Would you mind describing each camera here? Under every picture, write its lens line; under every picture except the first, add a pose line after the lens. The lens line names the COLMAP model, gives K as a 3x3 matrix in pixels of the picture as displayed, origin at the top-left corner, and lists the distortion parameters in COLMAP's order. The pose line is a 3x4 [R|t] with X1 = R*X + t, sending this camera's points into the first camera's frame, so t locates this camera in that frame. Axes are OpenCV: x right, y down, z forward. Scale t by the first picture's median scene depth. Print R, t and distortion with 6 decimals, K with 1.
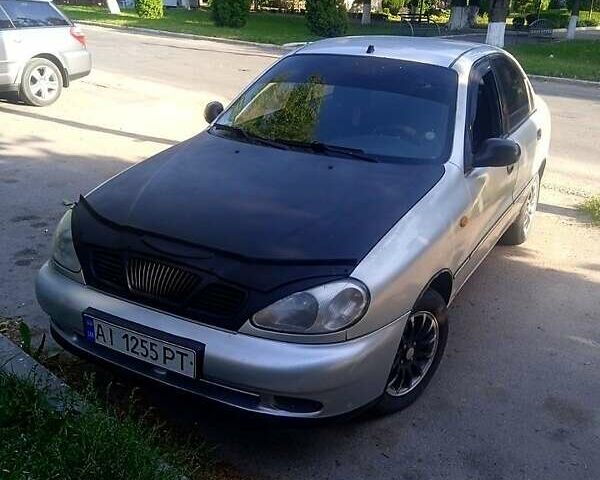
lens RADIAL K [[676.2, 0, 302.0], [0, 676.2, 243.1], [0, 0, 1]] dist [-0.100704, 0.000000]
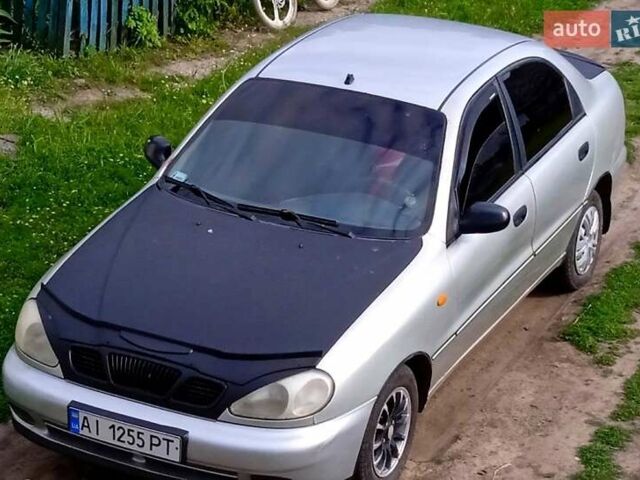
lens RADIAL K [[1809.7, 0, 319.8], [0, 1809.7, 239.1], [0, 0, 1]] dist [-0.230543, 0.000000]
pose [[0.999397, -0.023072, 0.025963, 0.004726], [0.022341, 0.999355, 0.028122, -0.241951], [-0.026595, -0.027525, 0.999267, -1.937097]]
